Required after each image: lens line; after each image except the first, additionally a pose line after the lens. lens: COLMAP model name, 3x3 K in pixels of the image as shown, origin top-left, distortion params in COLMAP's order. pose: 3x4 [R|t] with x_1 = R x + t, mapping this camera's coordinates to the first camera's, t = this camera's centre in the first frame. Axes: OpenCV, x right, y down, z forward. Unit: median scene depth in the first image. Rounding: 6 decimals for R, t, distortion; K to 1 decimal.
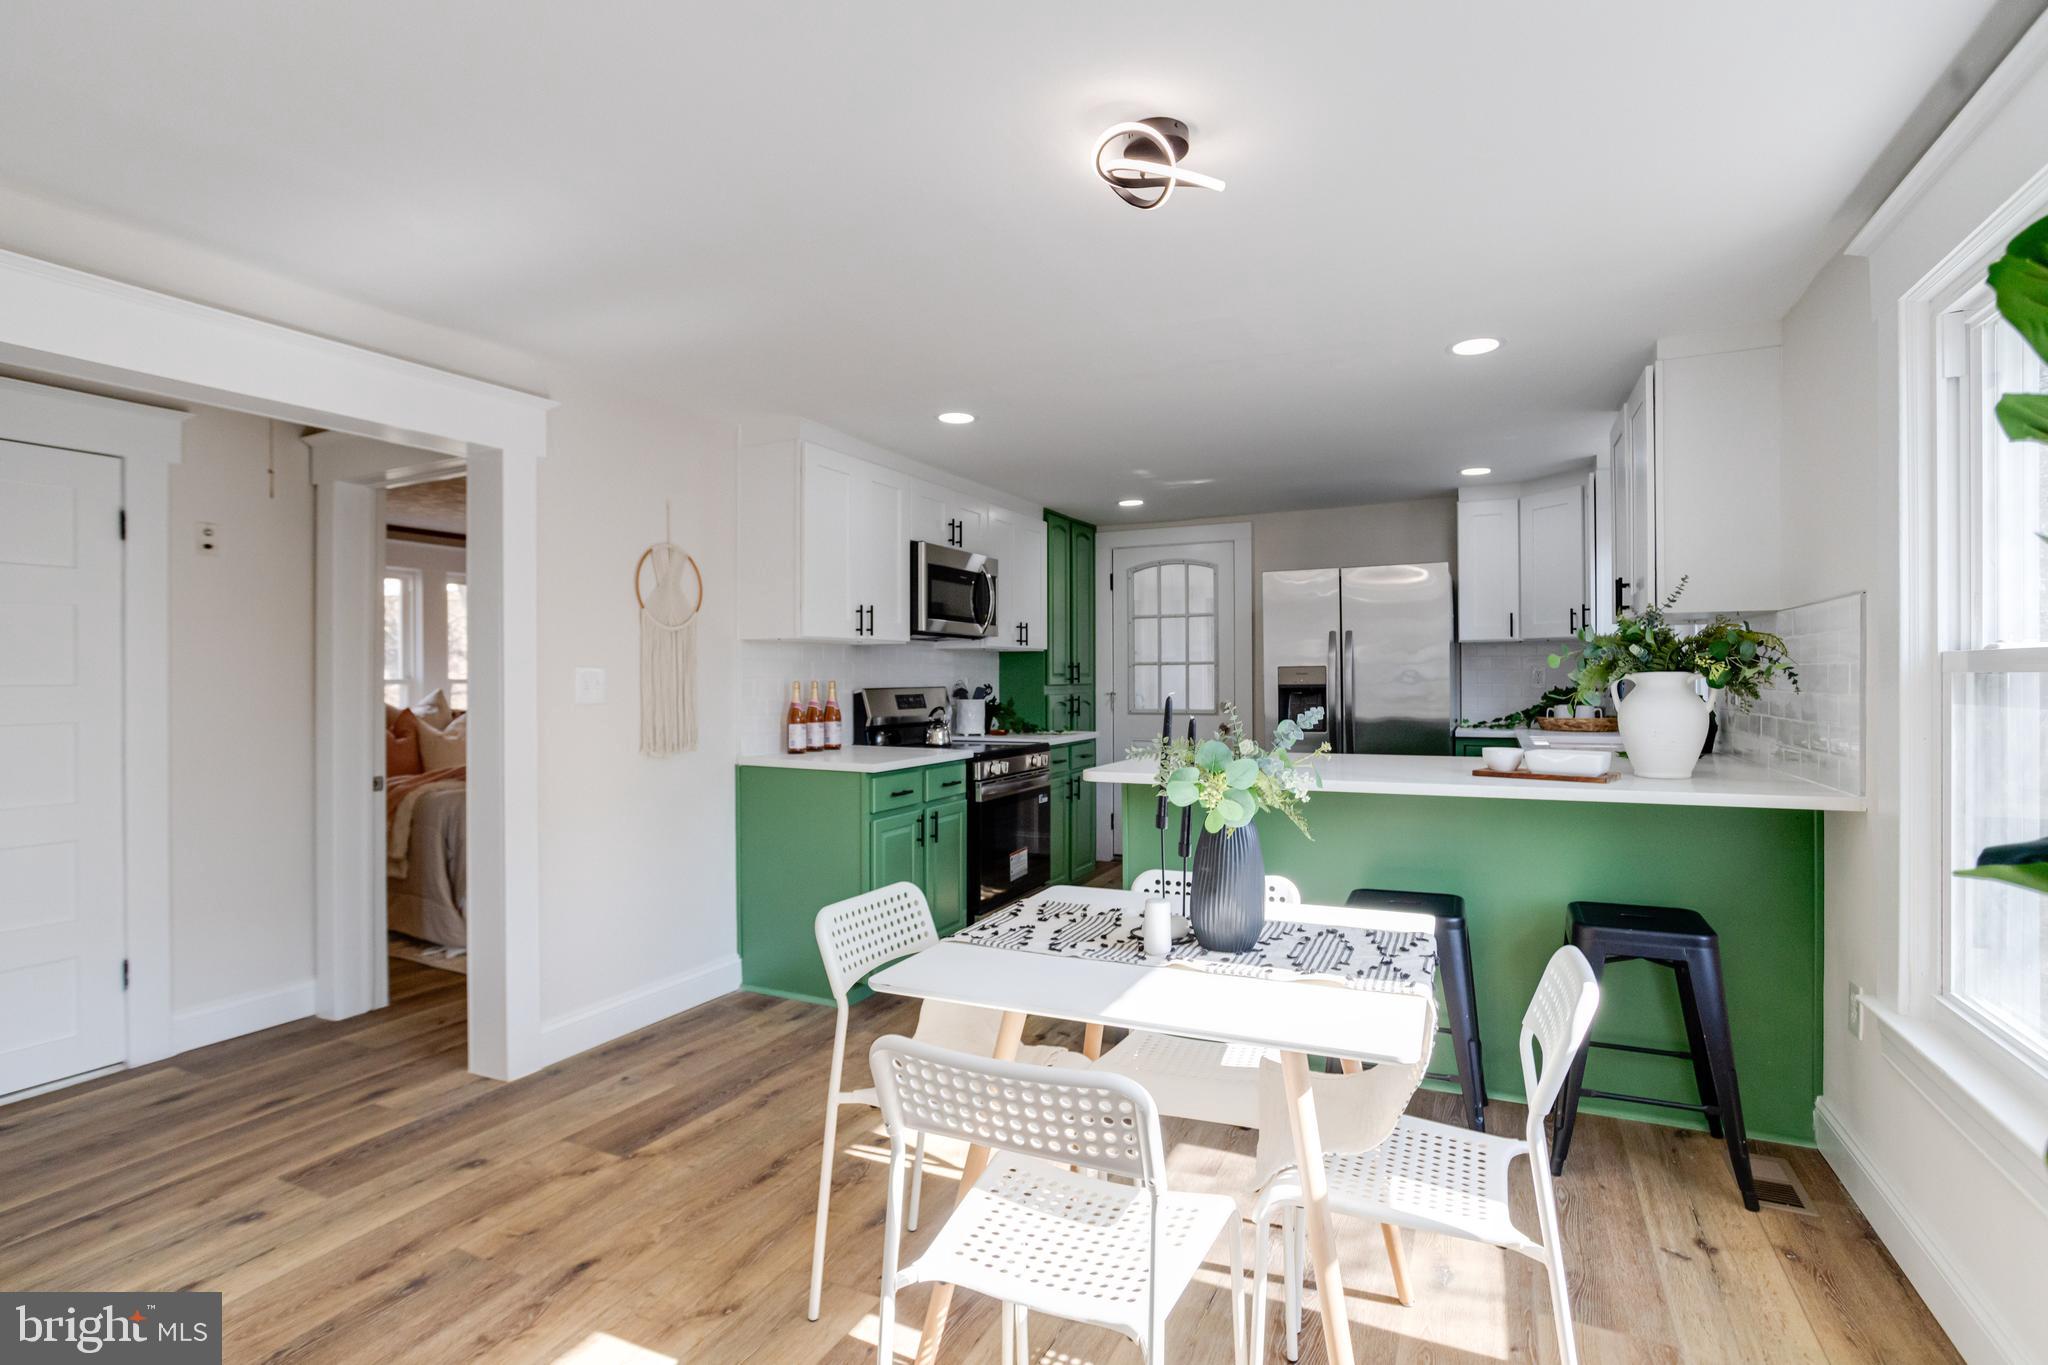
lens RADIAL K [[1030.9, 0, 1026.5], [0, 1030.9, 681.6], [0, 0, 1]] dist [-0.019288, 0.013394]
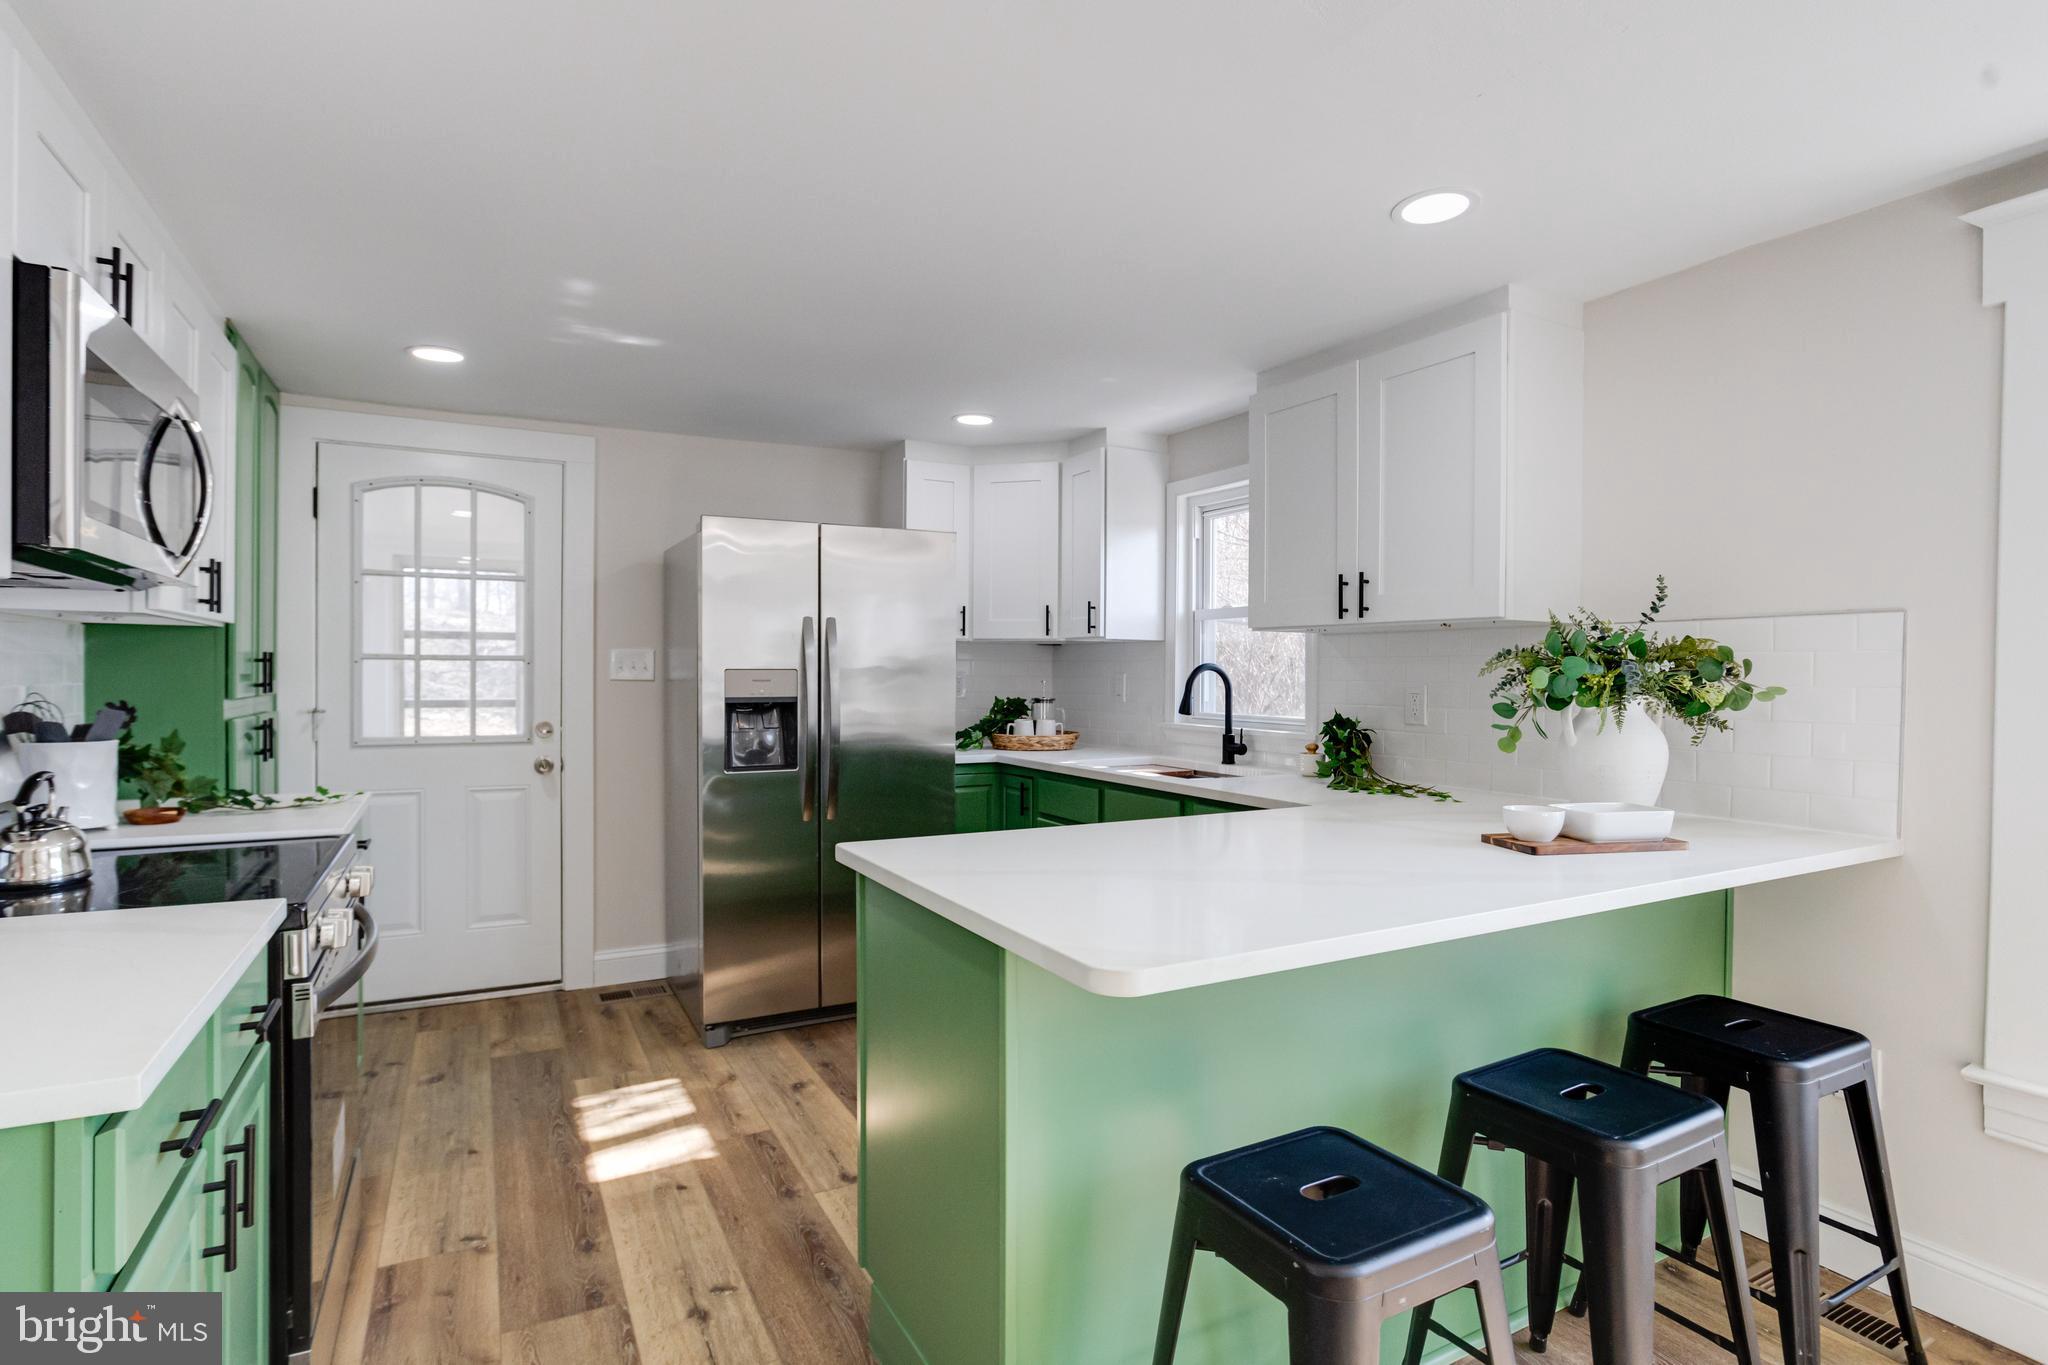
lens RADIAL K [[1030.9, 0, 1030.6], [0, 1030.9, 682.2], [0, 0, 1]] dist [-0.019288, 0.013394]
pose [[0.597043, 0.003935, 0.802199, -0.146369], [-0.007520, 0.999971, 0.000692, -0.007765], [-0.802174, -0.006446, 0.597056, 0.455214]]
